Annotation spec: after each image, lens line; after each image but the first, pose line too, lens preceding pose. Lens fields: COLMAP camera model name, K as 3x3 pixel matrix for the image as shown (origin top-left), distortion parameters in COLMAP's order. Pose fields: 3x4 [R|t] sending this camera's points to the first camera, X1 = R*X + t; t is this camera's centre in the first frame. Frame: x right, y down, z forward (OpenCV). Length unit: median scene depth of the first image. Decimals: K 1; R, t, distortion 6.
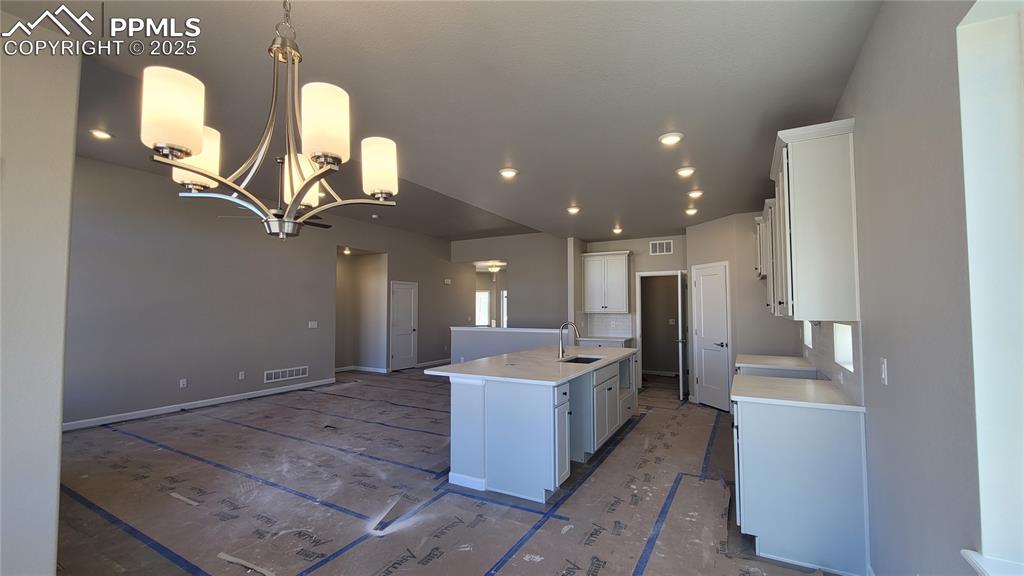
lens RADIAL K [[417.8, 0, 517.9], [0, 417.8, 287.8], [0, 0, 1]] dist [0.000016, -0.000099]
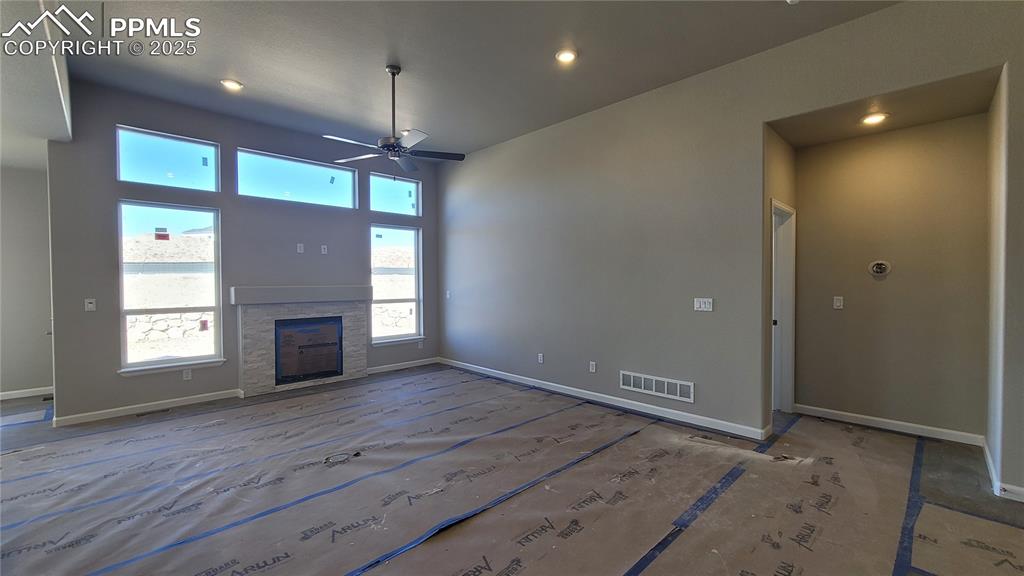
lens RADIAL K [[417.8, 0, 517.9], [0, 417.8, 287.8], [0, 0, 1]] dist [0.000016, -0.000099]
pose [[-0.290299, 0.018363, -0.956760, 0.050381], [0.053318, 0.998573, 0.002988, 0.052202], [0.955450, -0.050145, -0.290864, 0.885857]]
